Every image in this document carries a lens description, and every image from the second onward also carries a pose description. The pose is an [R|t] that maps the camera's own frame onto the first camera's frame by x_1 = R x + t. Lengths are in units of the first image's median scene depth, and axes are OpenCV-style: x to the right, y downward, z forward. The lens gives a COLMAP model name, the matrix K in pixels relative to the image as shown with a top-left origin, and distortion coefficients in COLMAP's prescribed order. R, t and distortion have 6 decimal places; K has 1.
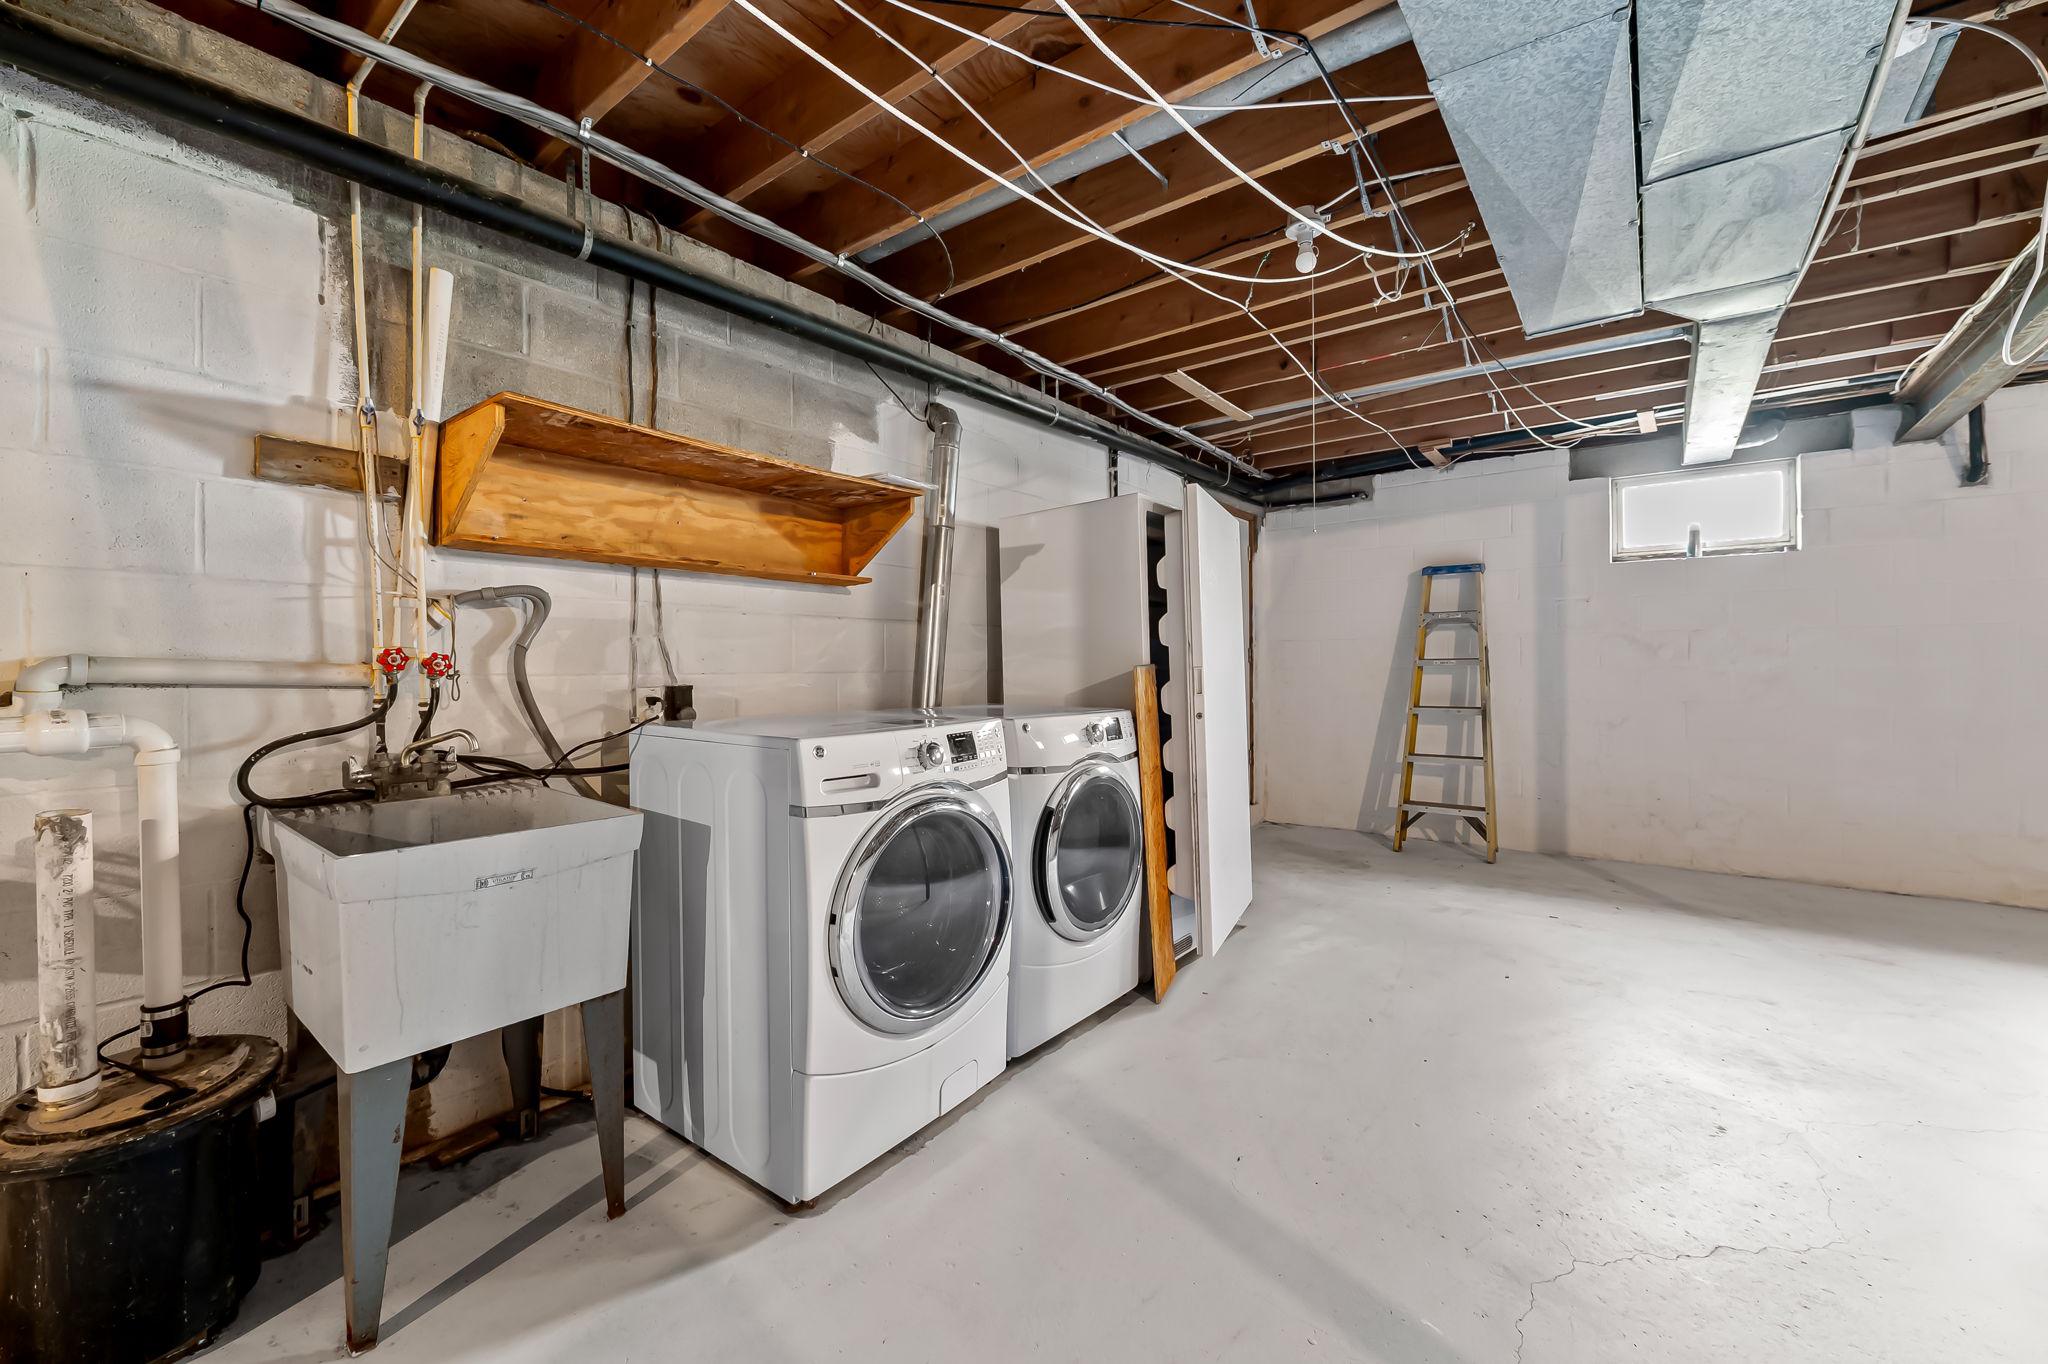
lens RADIAL K [[824.3, 0, 1028.2], [0, 824.3, 693.5], [0, 0, 1]] dist [-0.001951, -0.000266]
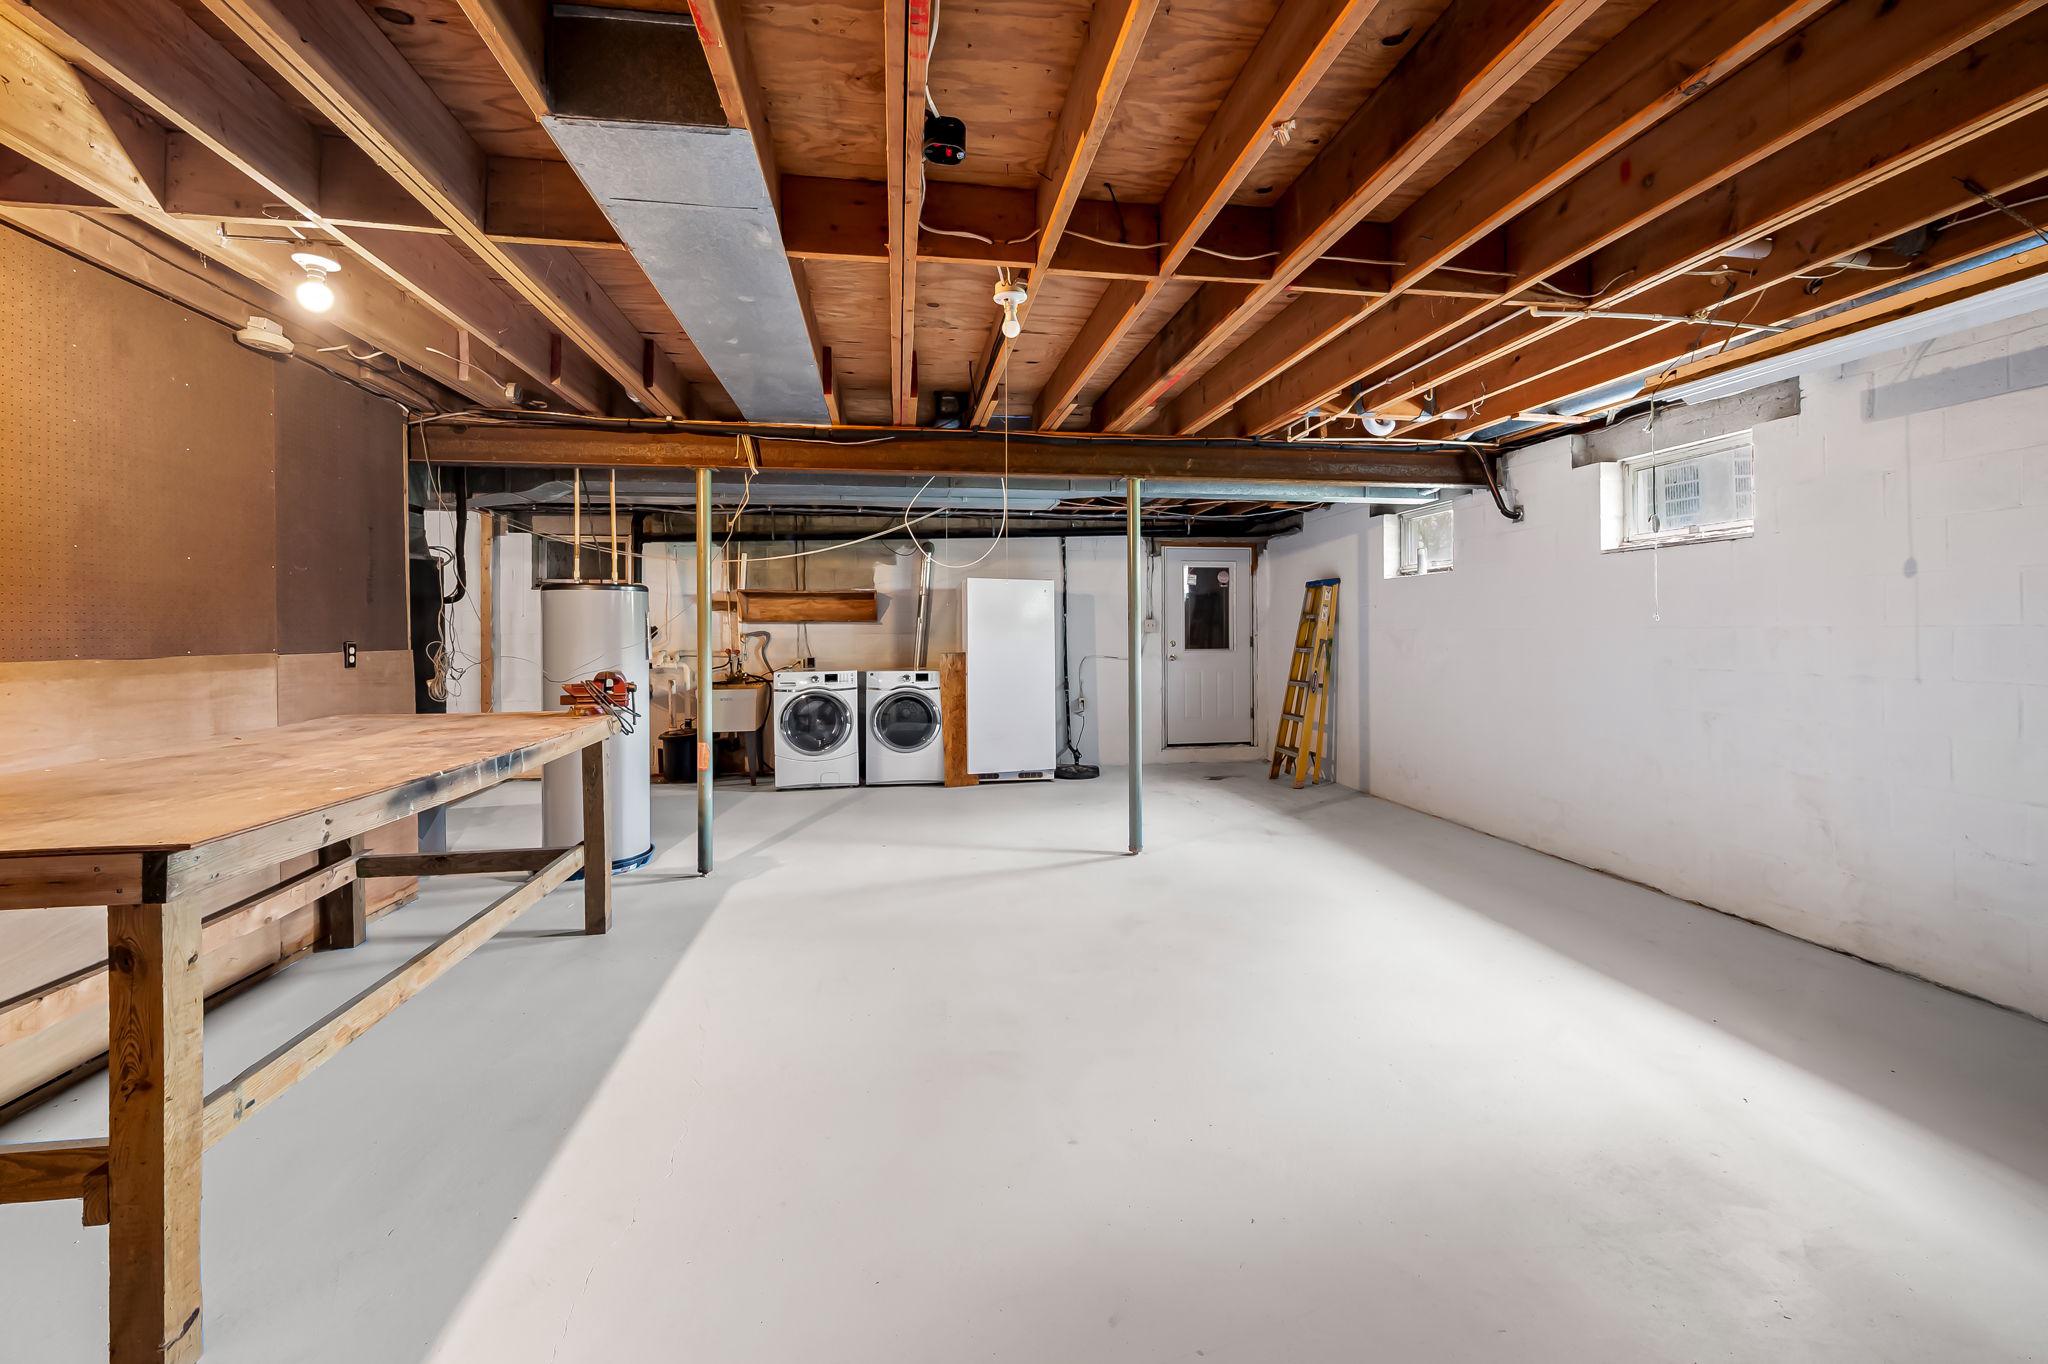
lens RADIAL K [[824.3, 0, 1028.2], [0, 824.3, 693.5], [0, 0, 1]] dist [-0.001951, -0.000266]
pose [[0.727134, 0.051910, -0.684530, 2.601895], [-0.021425, 0.998367, 0.052952, -0.063270], [0.686161, -0.023837, 0.727059, -0.833786]]
